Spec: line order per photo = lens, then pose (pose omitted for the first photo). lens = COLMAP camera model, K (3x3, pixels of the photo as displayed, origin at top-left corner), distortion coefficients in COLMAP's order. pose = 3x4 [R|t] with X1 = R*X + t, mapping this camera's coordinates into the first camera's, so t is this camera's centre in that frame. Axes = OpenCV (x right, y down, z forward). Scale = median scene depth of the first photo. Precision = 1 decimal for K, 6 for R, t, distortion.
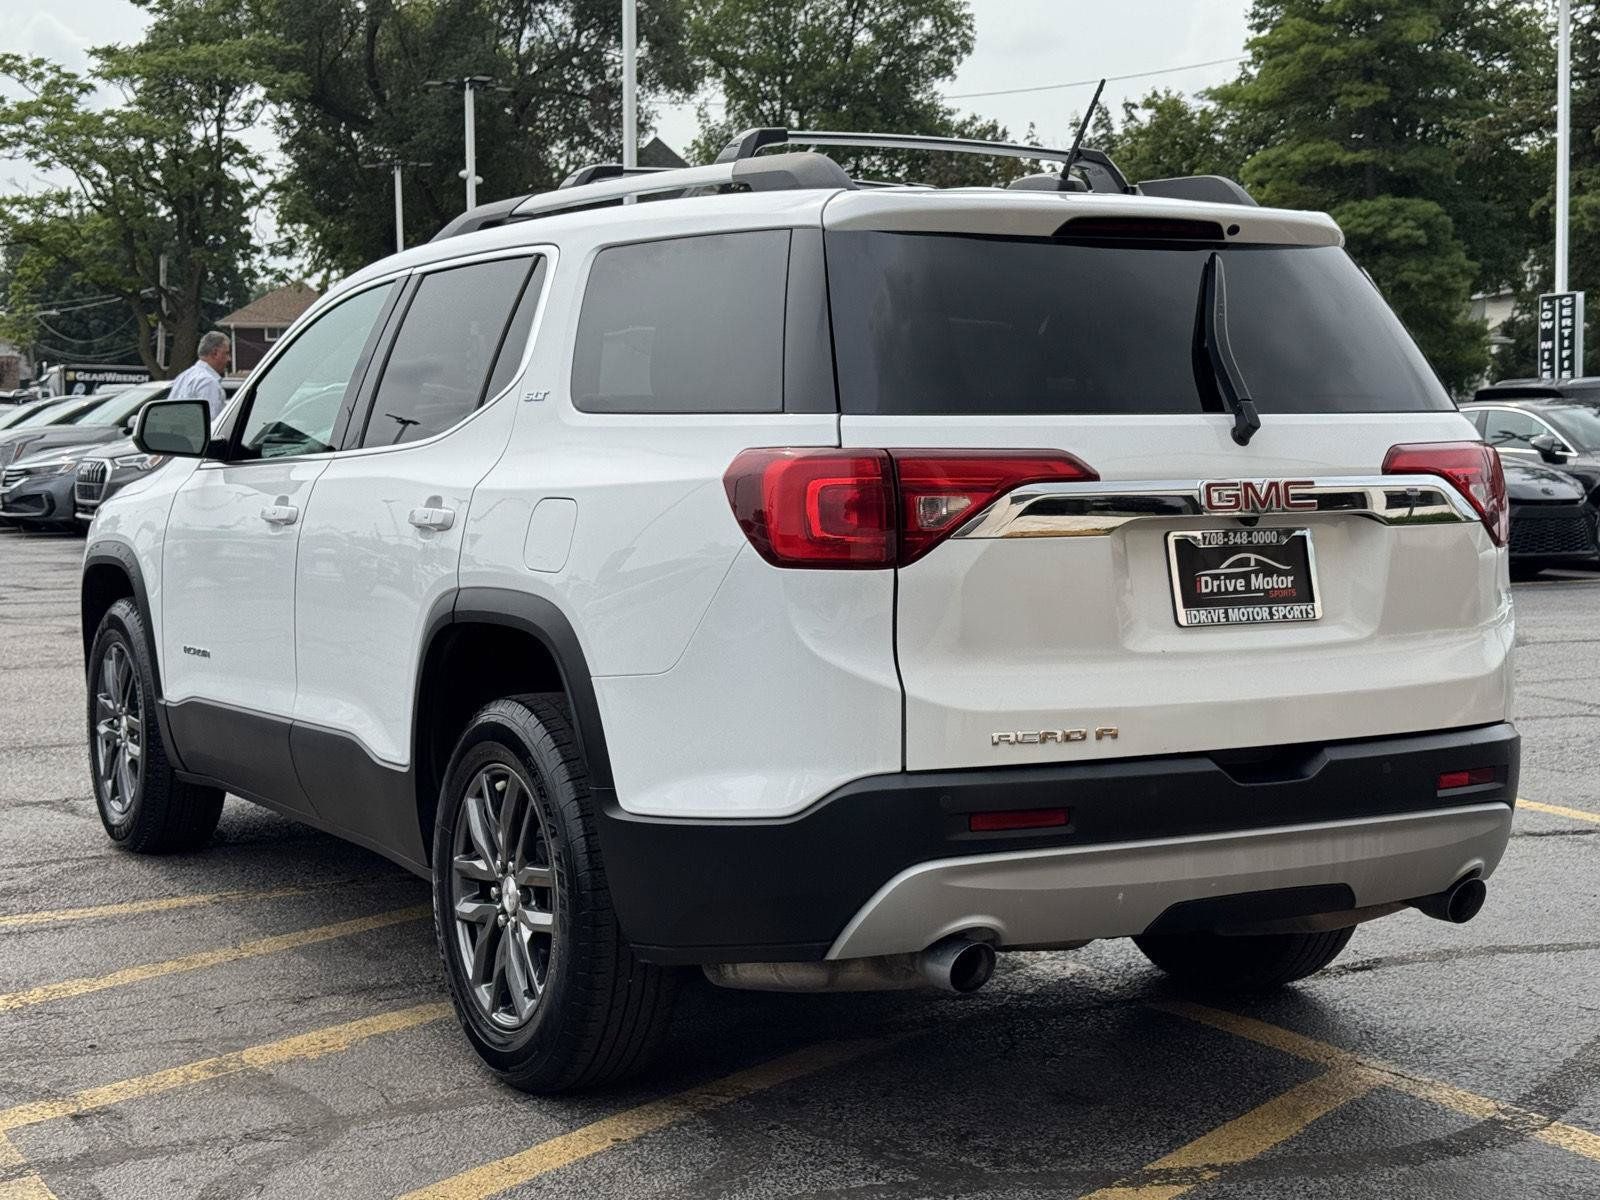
lens RADIAL K [[2393.7, 0, 779.4], [0, 2393.7, 603.4], [0, 0, 1]] dist [0.130416, -0.173106]
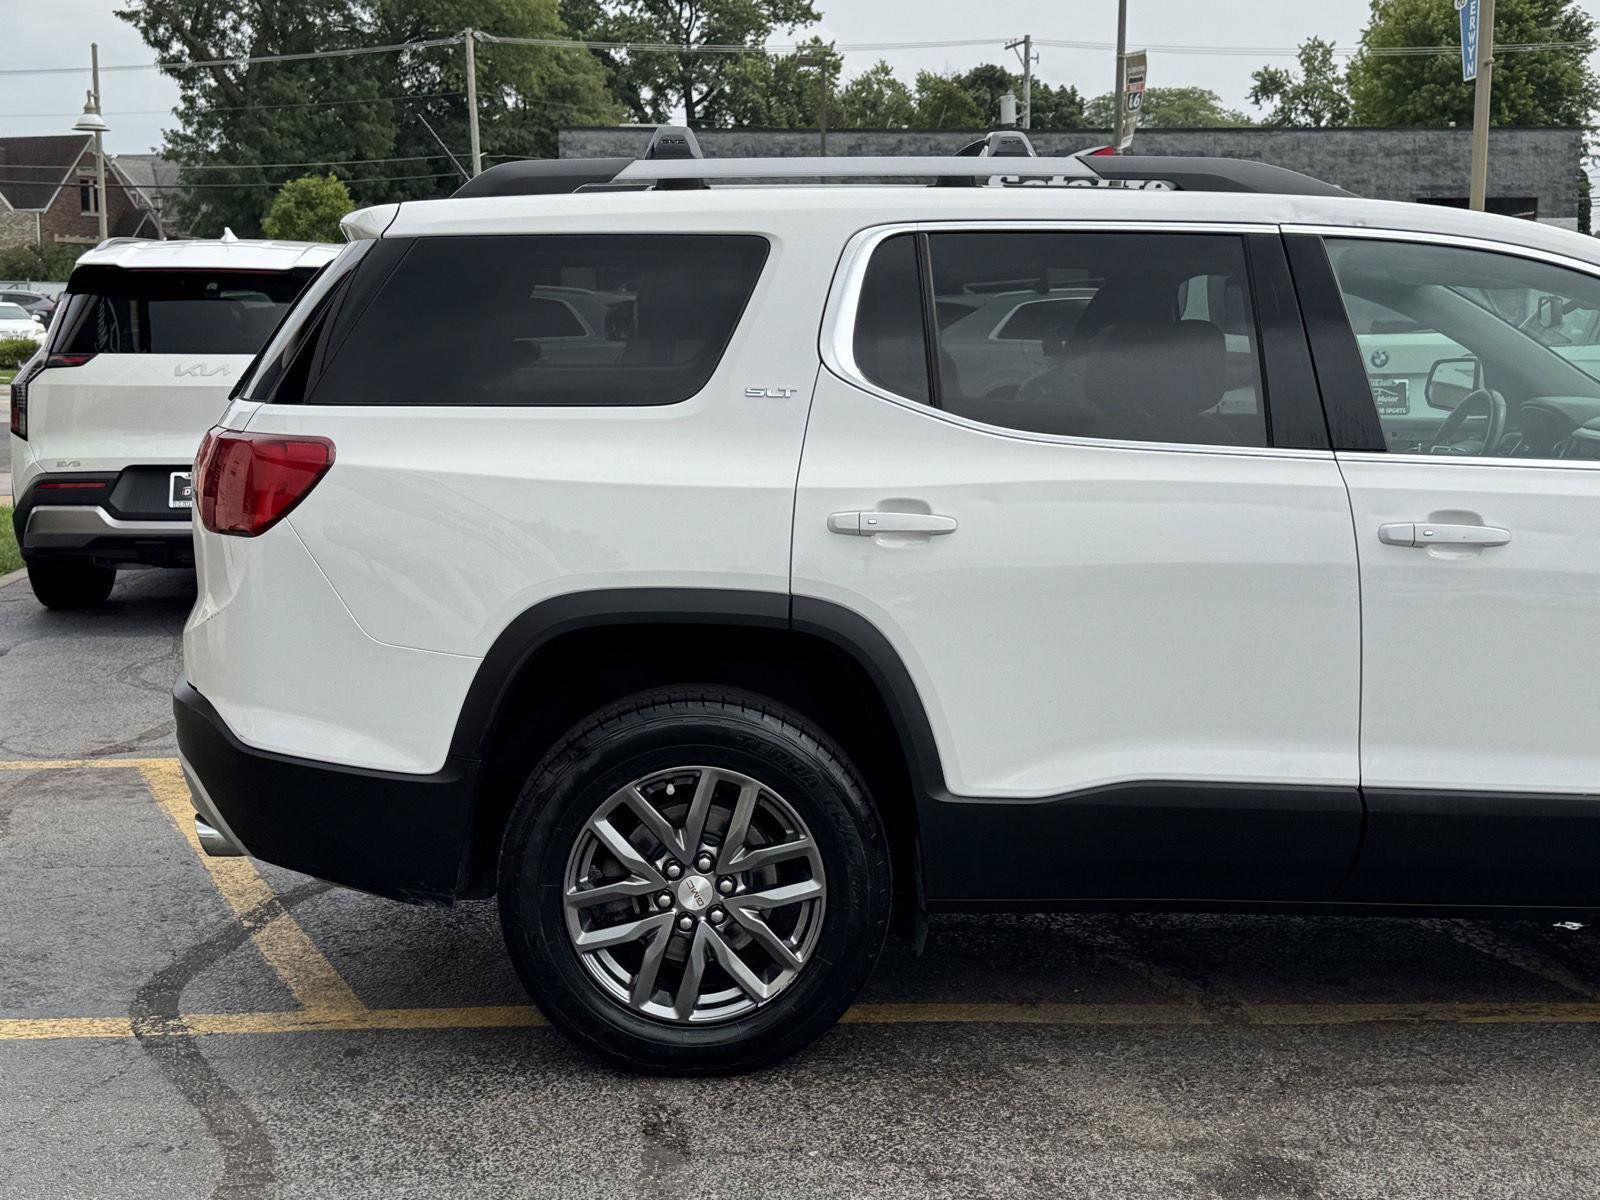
lens RADIAL K [[2082.9, 0, 777.6], [0, 2082.9, 541.5], [0, 0, 1]] dist [0.098545, -0.025238]
pose [[-0.471376, 0.106598, -0.875466, 0.982979], [-0.064982, 0.985772, 0.155018, -0.176658], [0.879535, 0.129961, -0.457742, 1.636253]]
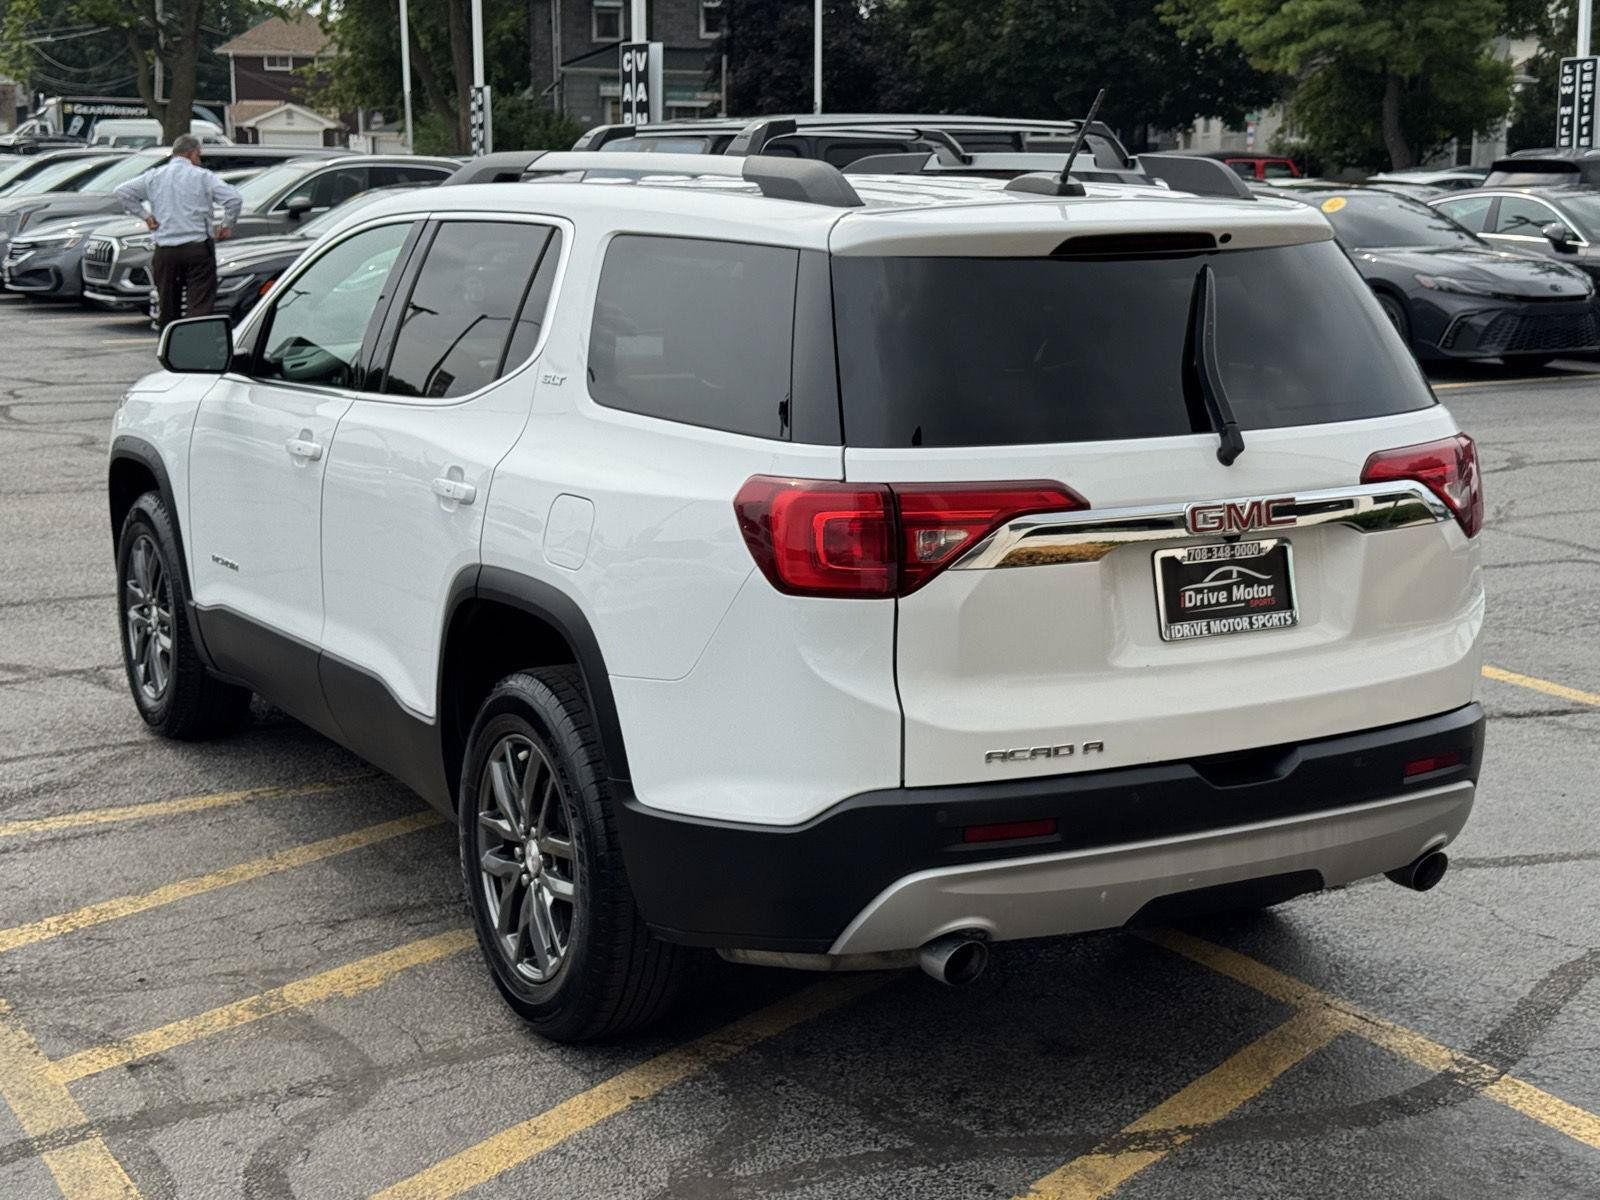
lens RADIAL K [[2392.9, 0, 800.0], [0, 2392.9, 600.0], [0, 0, 1]] dist [0.131611, -0.144793]
pose [[0.999988, 0.002366, 0.004347, 0.001184], [-0.002825, 0.994034, 0.109038, -0.110093], [-0.004063, -0.109049, 0.994028, -0.045110]]
